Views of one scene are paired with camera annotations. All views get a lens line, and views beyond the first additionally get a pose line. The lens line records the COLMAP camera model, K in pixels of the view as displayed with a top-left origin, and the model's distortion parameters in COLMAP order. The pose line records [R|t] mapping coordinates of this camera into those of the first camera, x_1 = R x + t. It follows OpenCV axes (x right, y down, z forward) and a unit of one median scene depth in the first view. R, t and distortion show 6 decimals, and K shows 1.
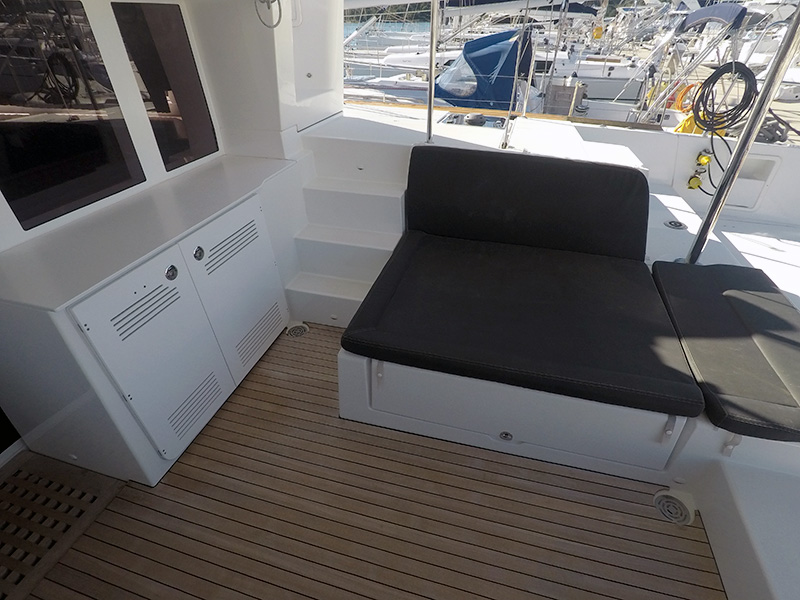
lens RADIAL K [[399.6, 0, 387.3], [0, 399.6, 300.7], [0, 0, 1]] dist [-0.018648, 0.000400]
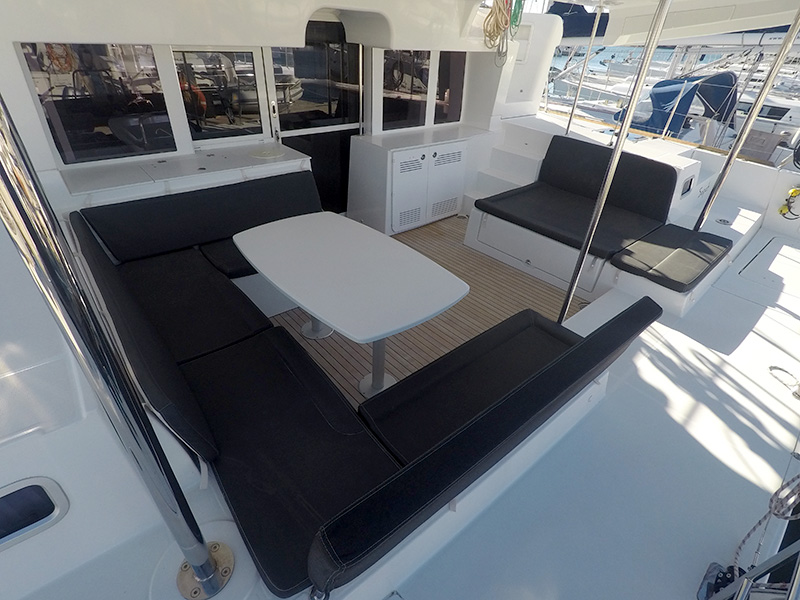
lens RADIAL K [[399.6, 0, 387.3], [0, 399.6, 300.7], [0, 0, 1]] dist [-0.018648, 0.000400]
pose [[0.826171, 0.350204, -0.441361, 0.490528], [-0.361255, 0.930402, 0.062018, 0.483928], [0.432362, 0.108207, 0.895184, -0.879354]]
